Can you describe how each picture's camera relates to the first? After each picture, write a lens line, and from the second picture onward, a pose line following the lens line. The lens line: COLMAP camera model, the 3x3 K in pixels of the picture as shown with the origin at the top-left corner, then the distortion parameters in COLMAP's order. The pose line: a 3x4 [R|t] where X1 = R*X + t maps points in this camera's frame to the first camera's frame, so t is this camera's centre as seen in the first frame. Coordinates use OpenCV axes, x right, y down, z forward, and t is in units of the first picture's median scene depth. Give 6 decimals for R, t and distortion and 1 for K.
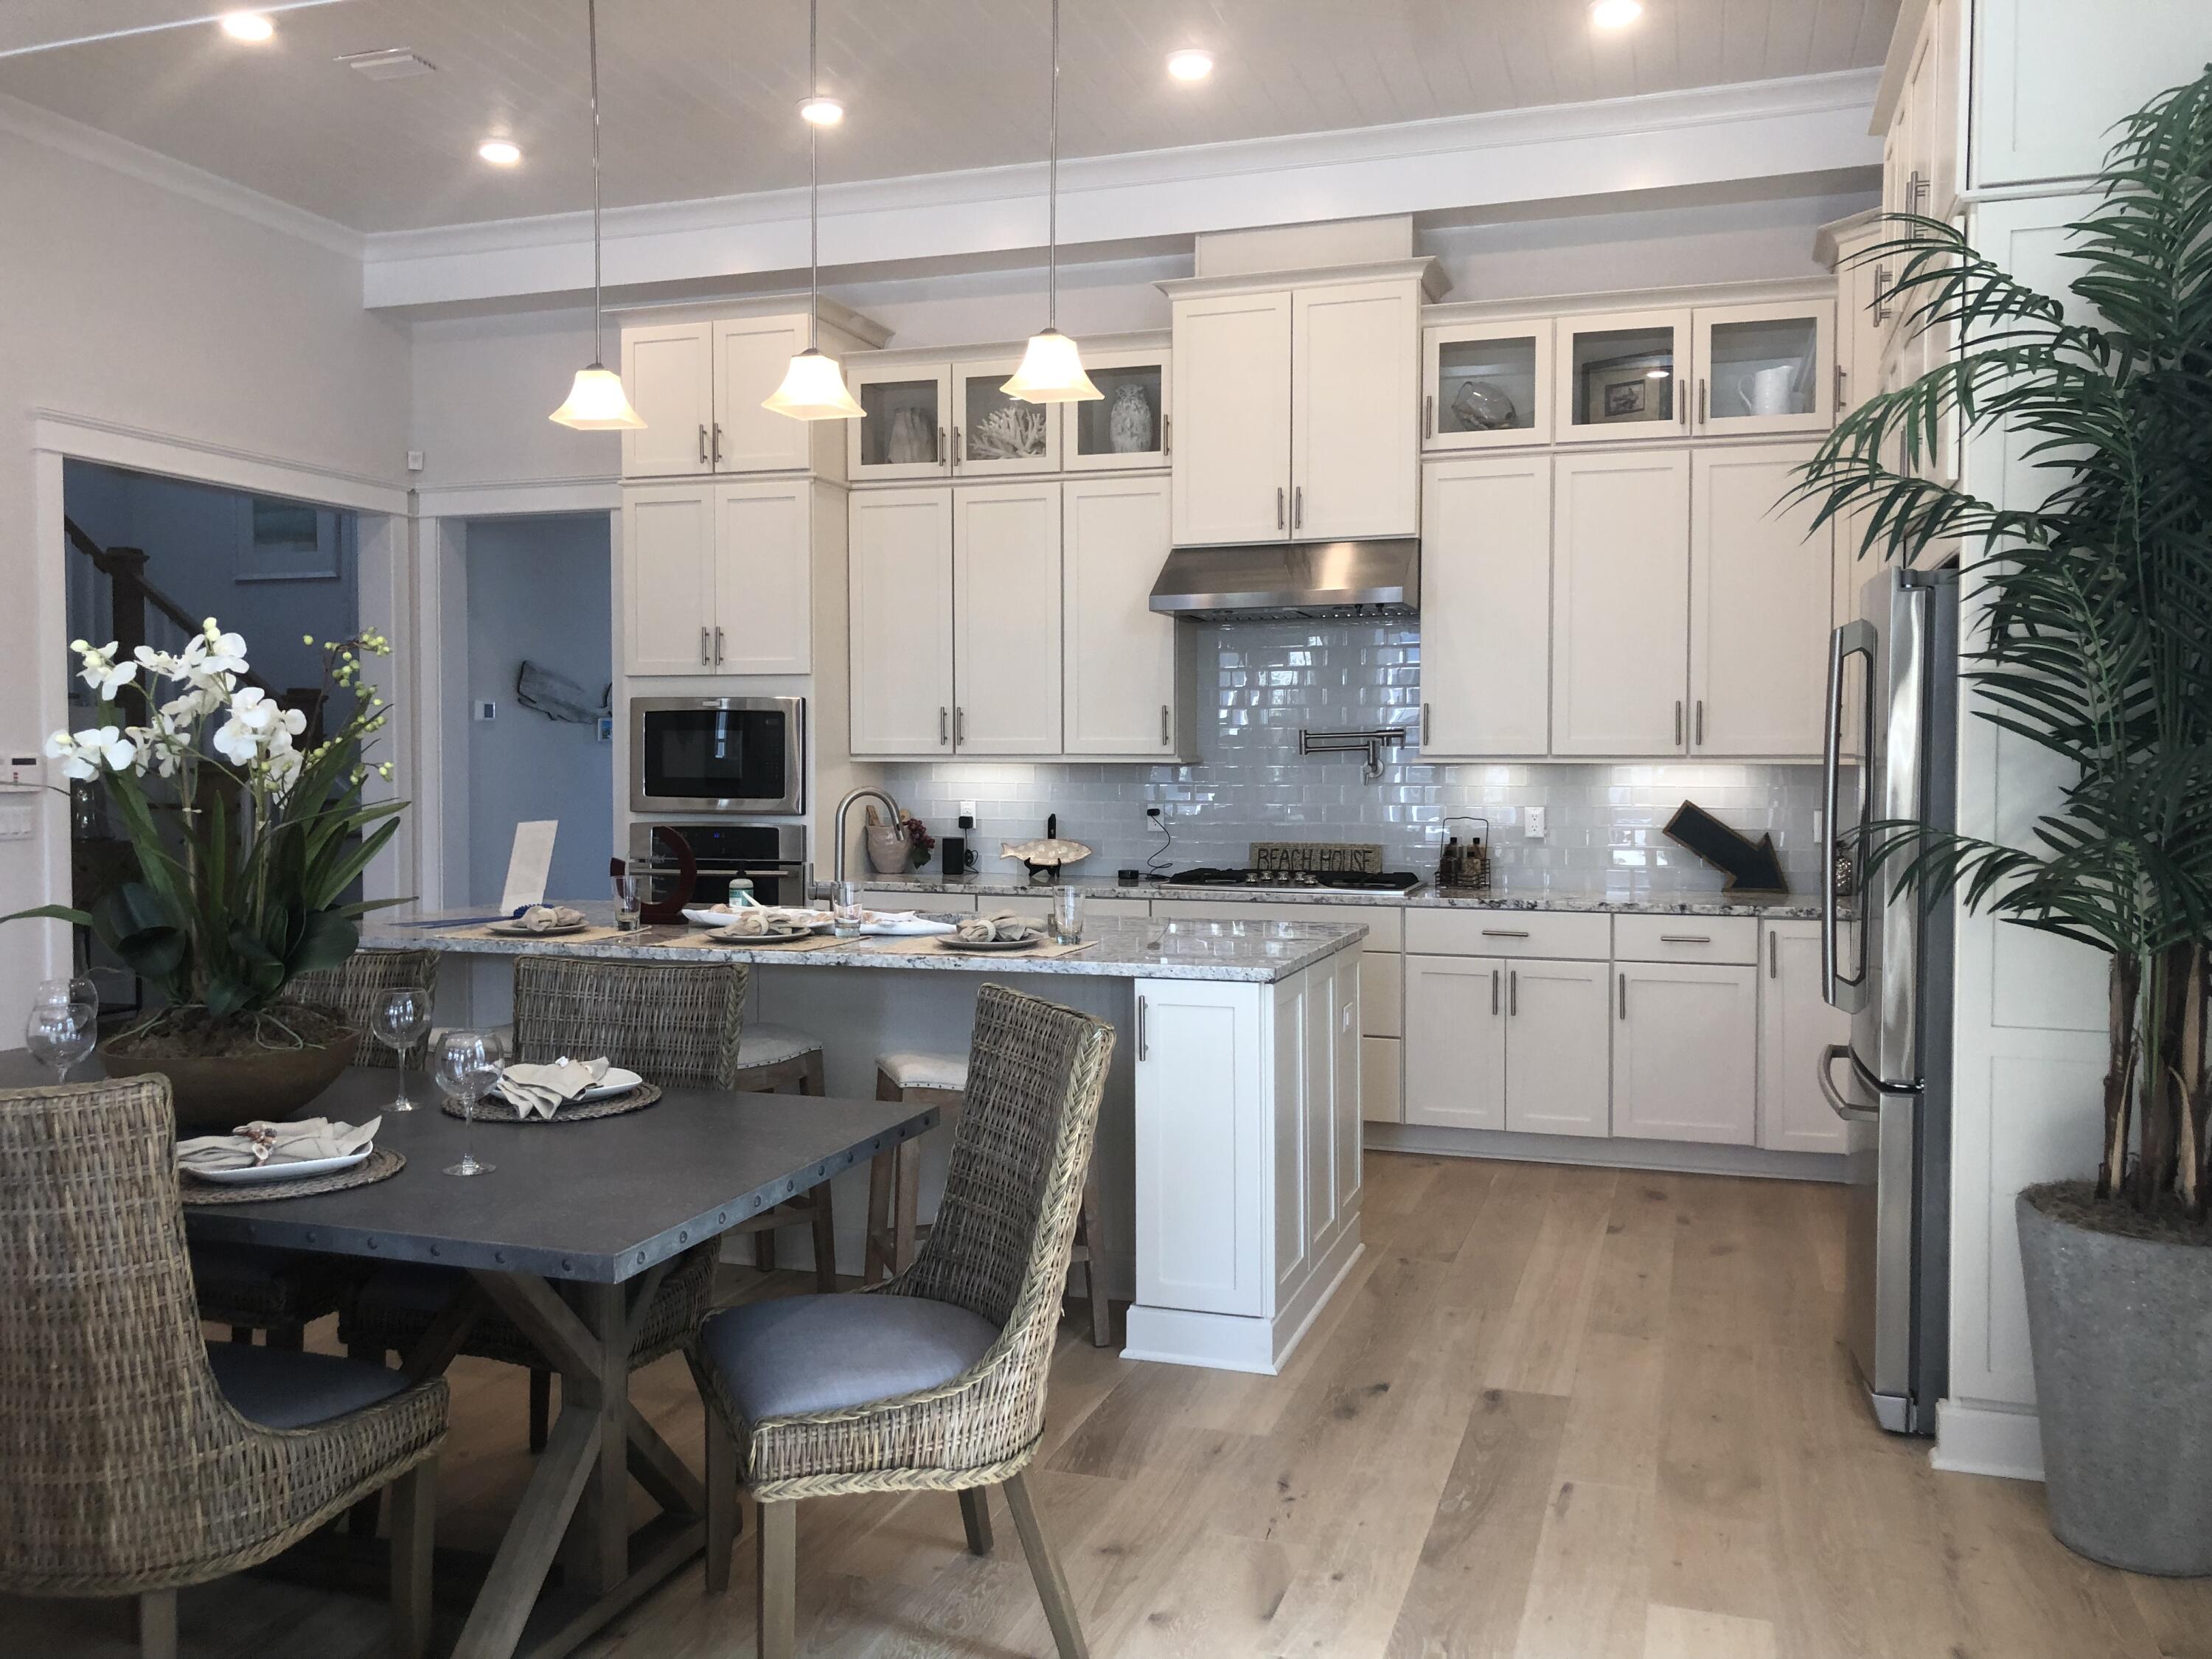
lens RADIAL K [[1807.3, 0, 1105.0], [0, 1807.3, 787.6], [0, 0, 1]] dist [0.104501, -0.006306]
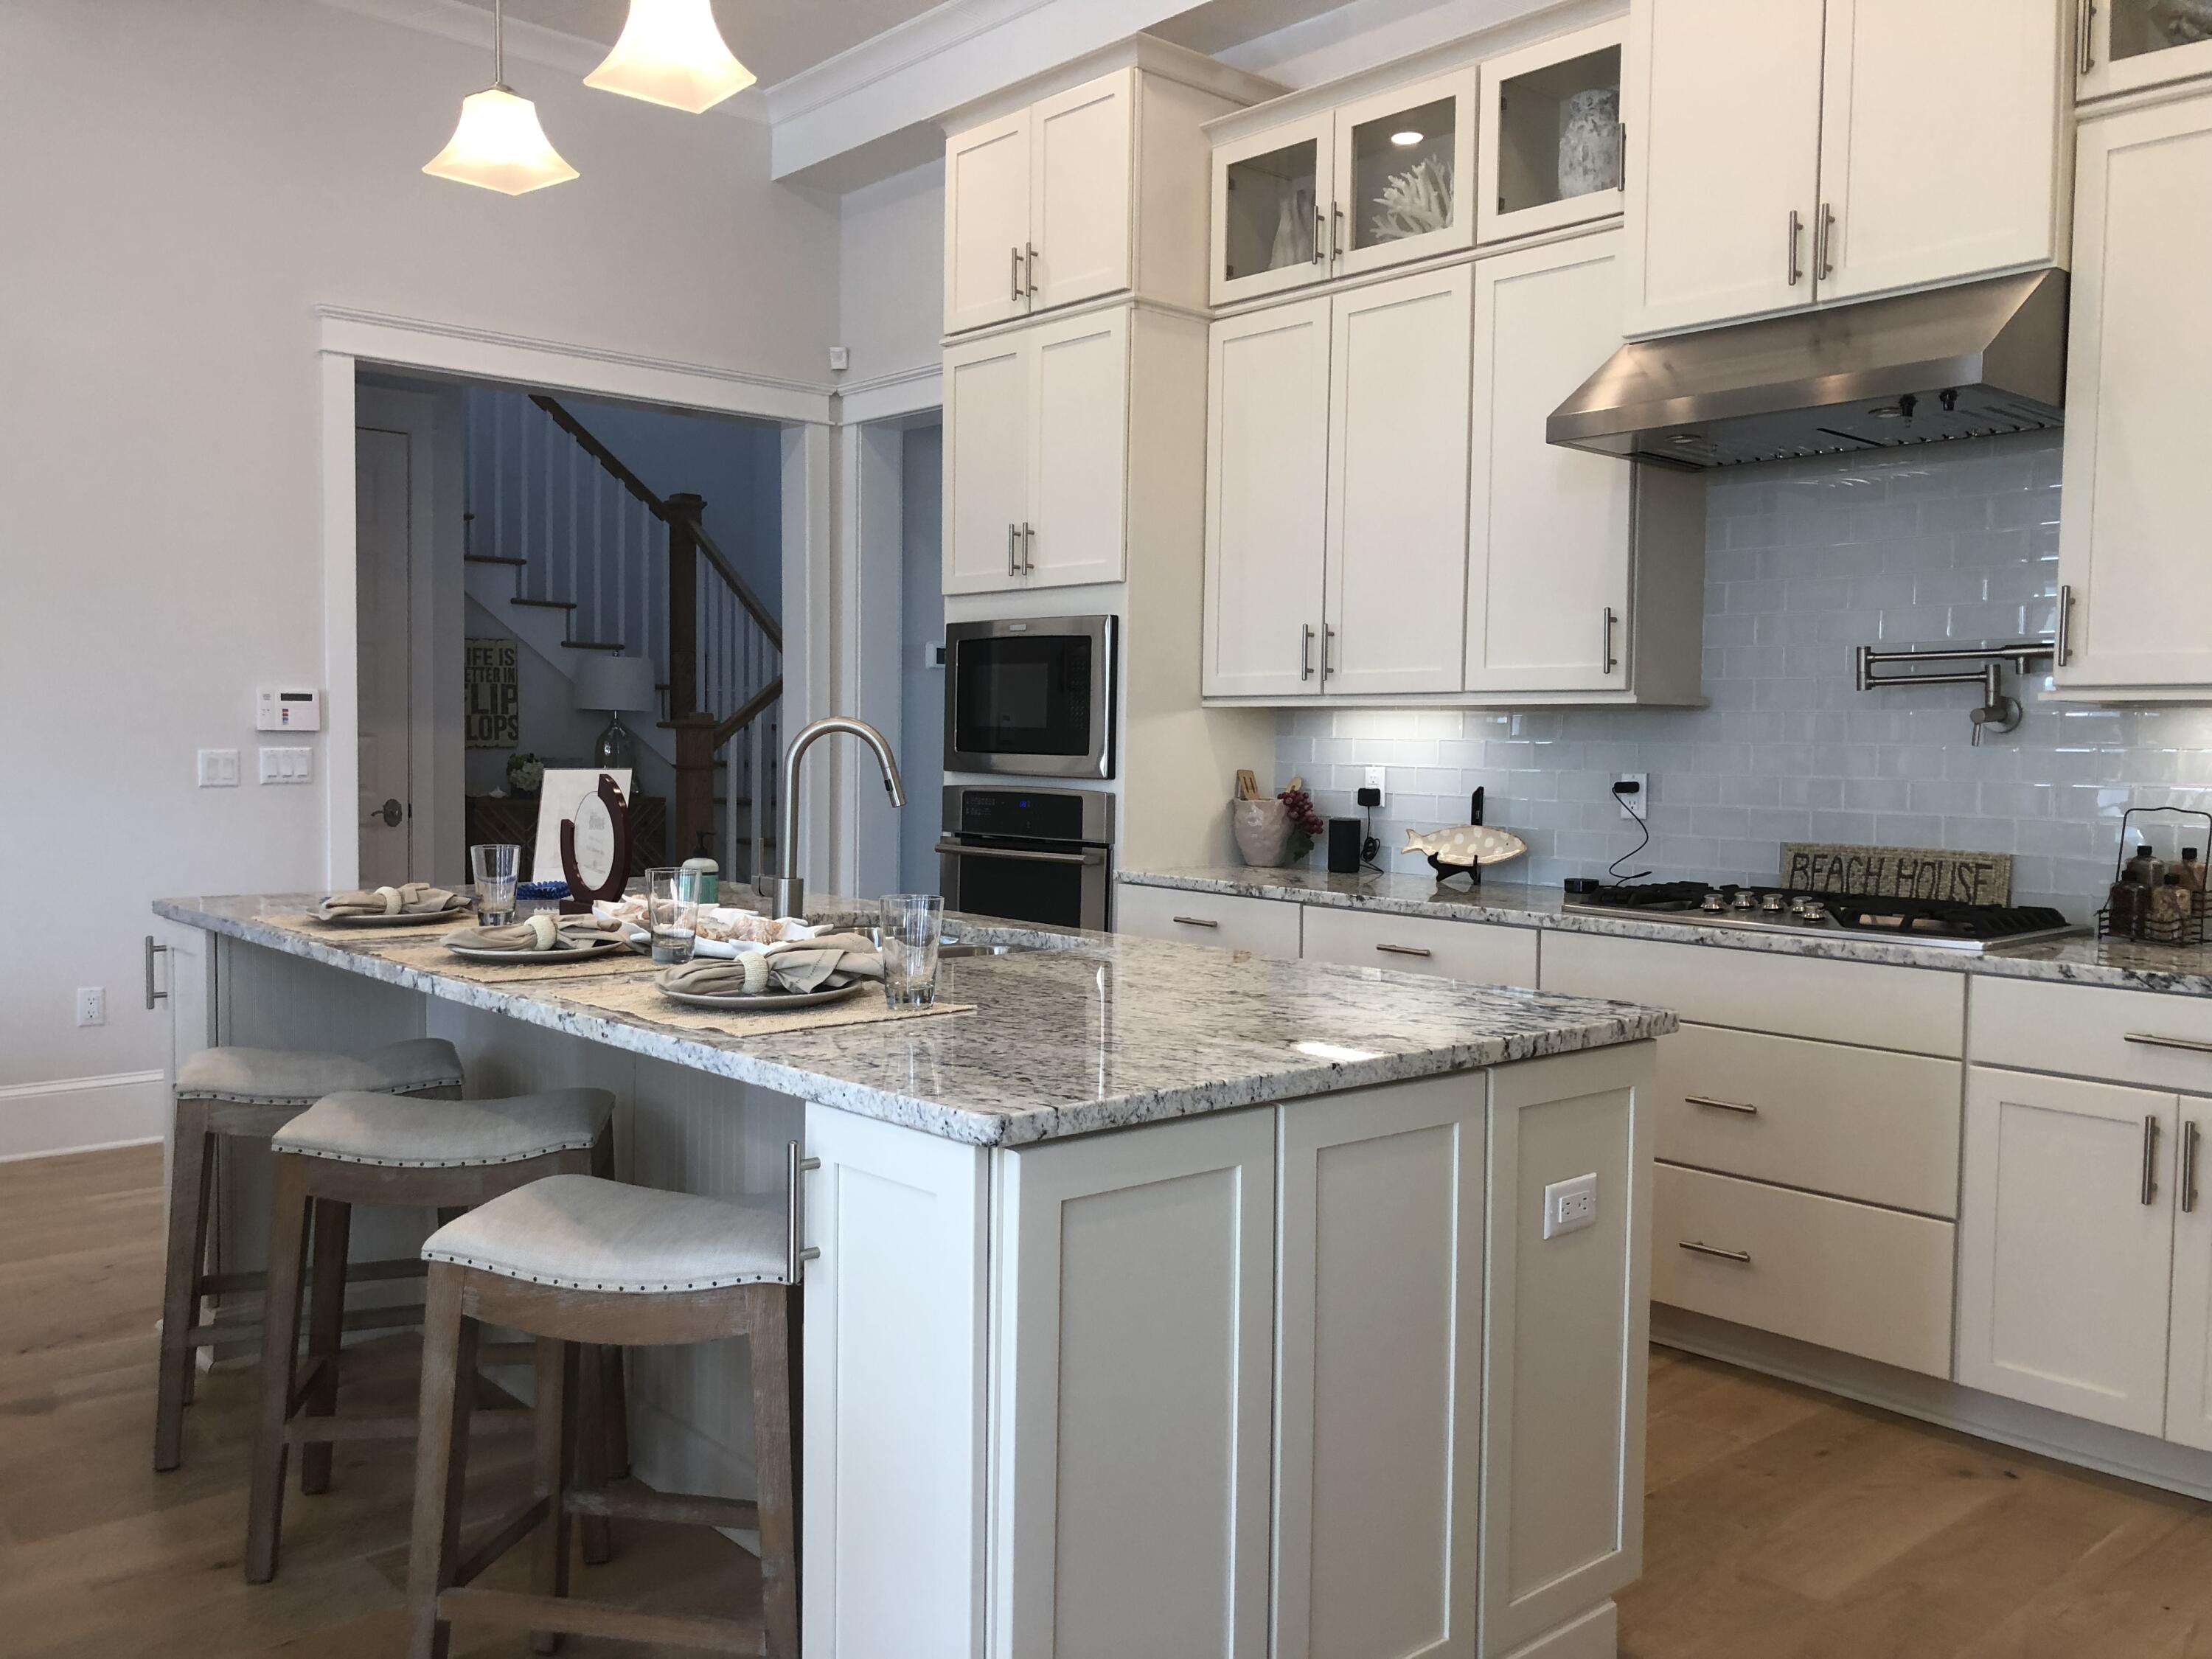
lens RADIAL K [[1832.1, 0, 1104.5], [0, 1832.1, 817.4], [0, 0, 1]] dist [0.071072, -0.096824]
pose [[0.868314, 0.032224, -0.494967, 0.187421], [-0.020972, 0.999380, 0.028273, 0.009801], [0.495571, -0.014169, 0.868452, 0.366886]]
